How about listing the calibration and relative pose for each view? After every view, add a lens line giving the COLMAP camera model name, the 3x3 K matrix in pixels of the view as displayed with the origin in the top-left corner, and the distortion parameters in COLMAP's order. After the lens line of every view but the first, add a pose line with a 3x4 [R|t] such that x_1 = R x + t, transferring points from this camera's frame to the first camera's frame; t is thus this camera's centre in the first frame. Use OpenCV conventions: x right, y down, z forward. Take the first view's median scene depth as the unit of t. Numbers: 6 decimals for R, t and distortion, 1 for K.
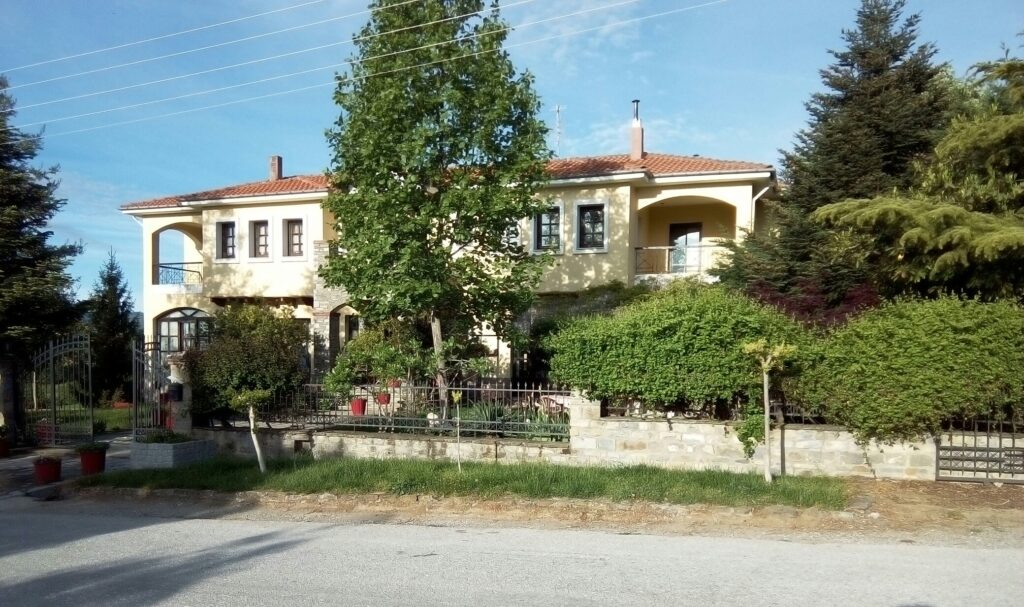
lens RADIAL K [[813.7, 0, 514.0], [0, 813.7, 393.8], [0, 0, 1]] dist [0.093493, -0.173239]
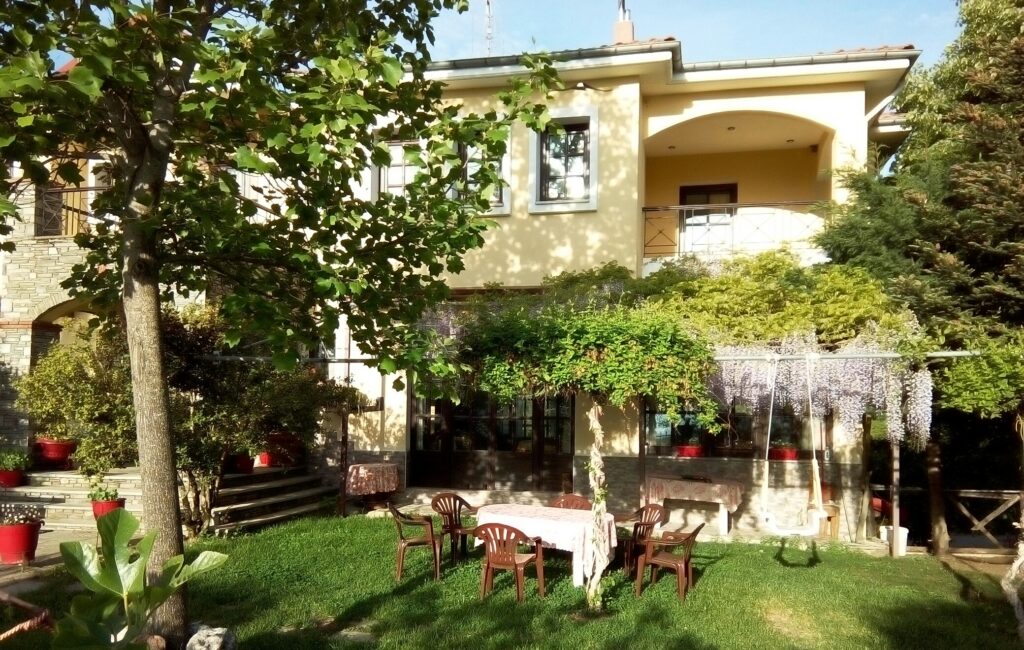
lens RADIAL K [[822.4, 0, 511.0], [0, 822.4, 410.2], [0, 0, 1]] dist [0.046890, -0.006503]
pose [[0.990735, -0.003430, 0.135767, -0.011282], [0.009321, 0.999041, -0.042773, -0.026276], [-0.135490, 0.043642, 0.989817, 0.516816]]
